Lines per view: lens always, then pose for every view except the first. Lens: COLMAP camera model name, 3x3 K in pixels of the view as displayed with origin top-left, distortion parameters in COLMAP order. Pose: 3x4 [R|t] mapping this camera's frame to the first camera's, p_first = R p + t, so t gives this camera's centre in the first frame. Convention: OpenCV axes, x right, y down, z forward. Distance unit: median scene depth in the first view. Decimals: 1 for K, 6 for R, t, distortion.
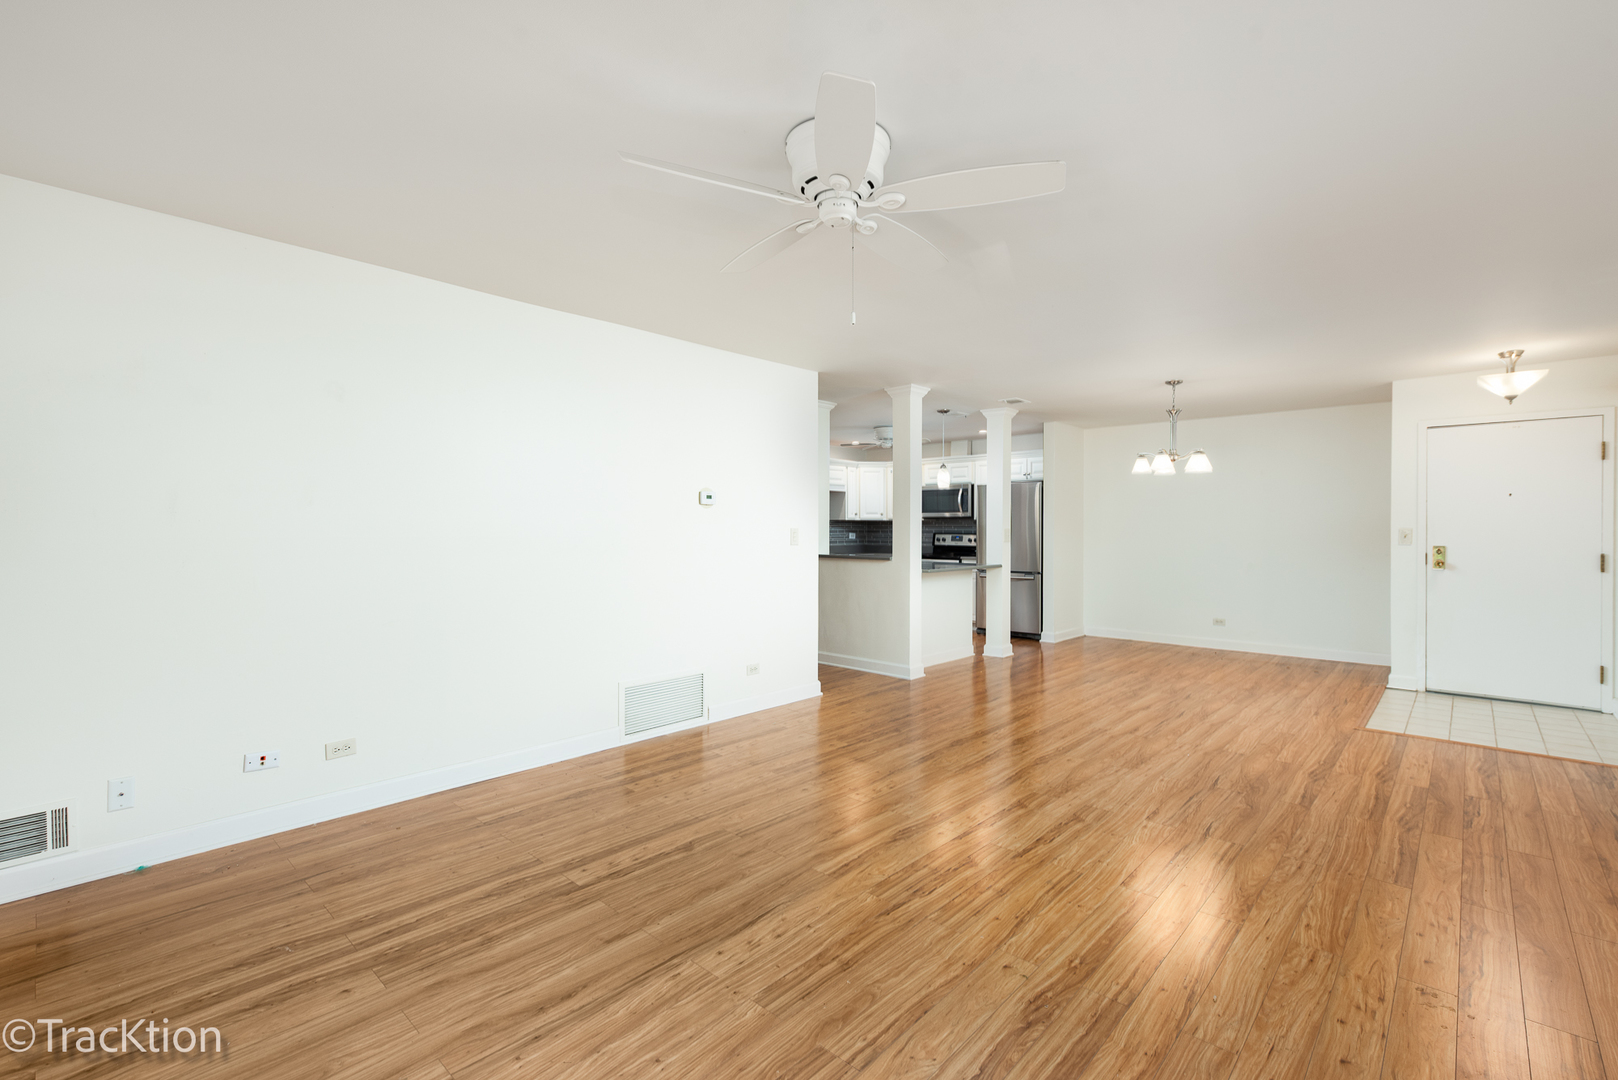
lens RADIAL K [[728.8, 0, 819.9], [0, 728.8, 542.4], [0, 0, 1]] dist [0.010932, -0.000689]
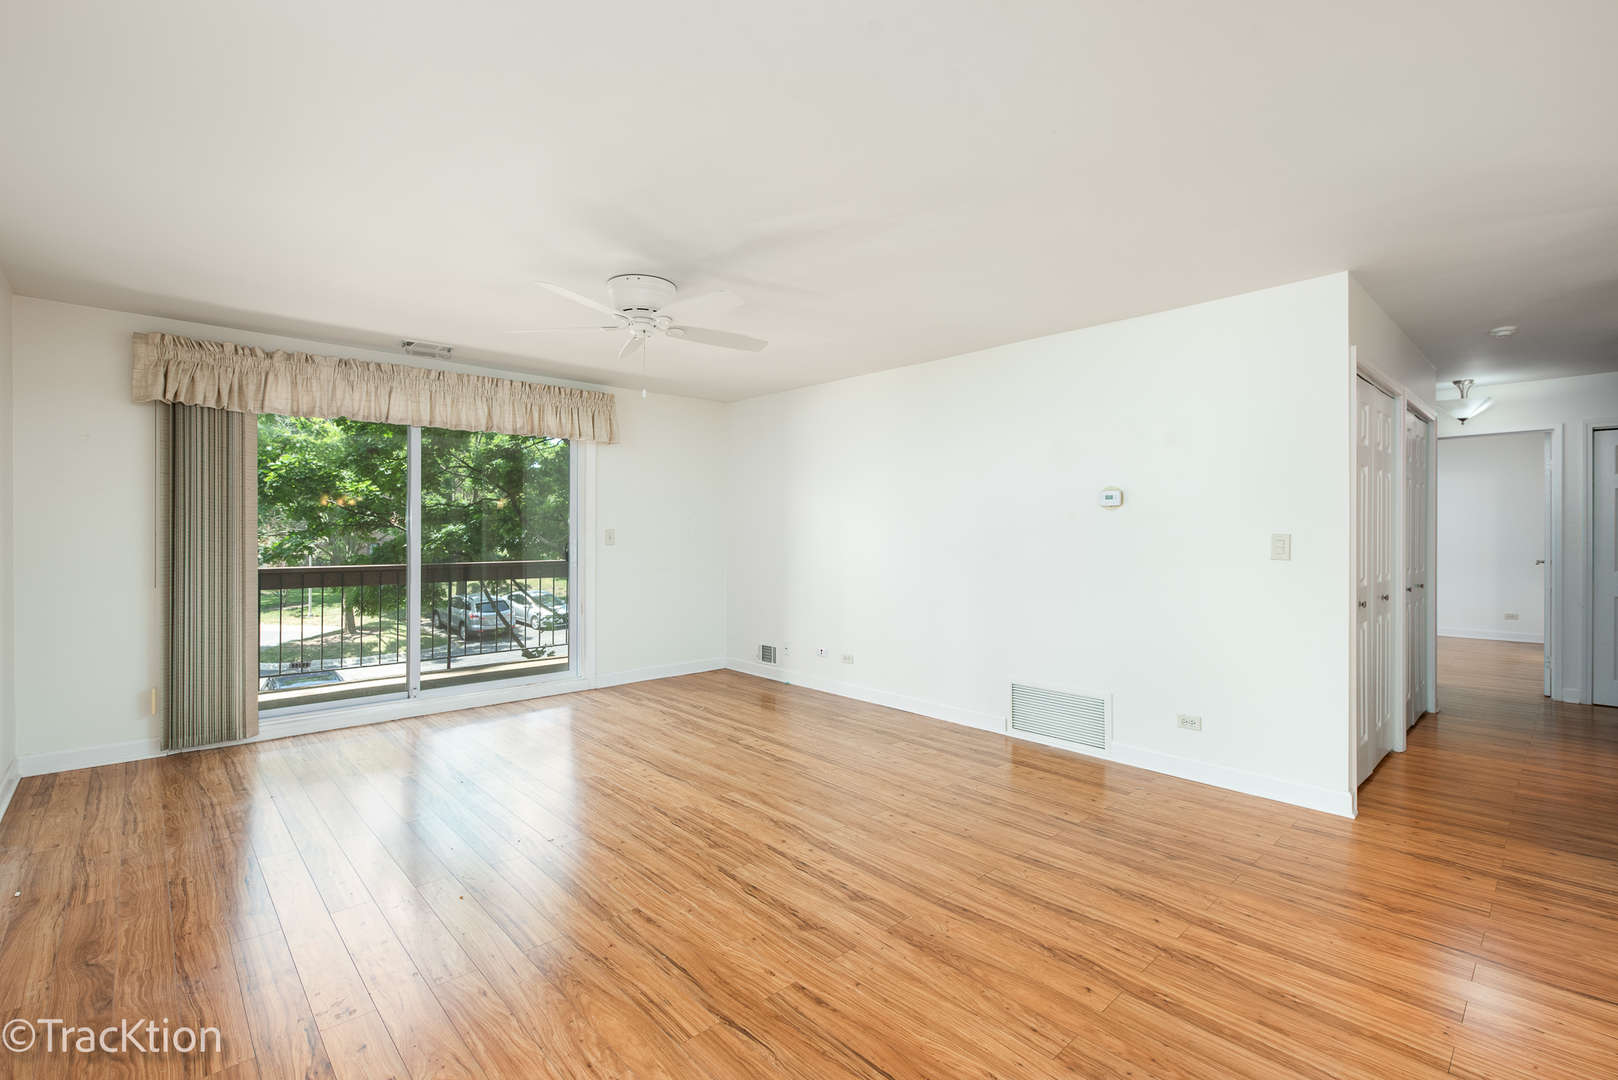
lens RADIAL K [[728.8, 0, 807.4], [0, 728.8, 541.4], [0, 0, 1]] dist [0.010932, -0.000689]
pose [[-0.103385, 0.011190, -0.994578, 1.189644], [-0.021472, 0.999679, 0.013479, -0.021805], [0.994410, 0.022749, -0.103112, 1.173119]]
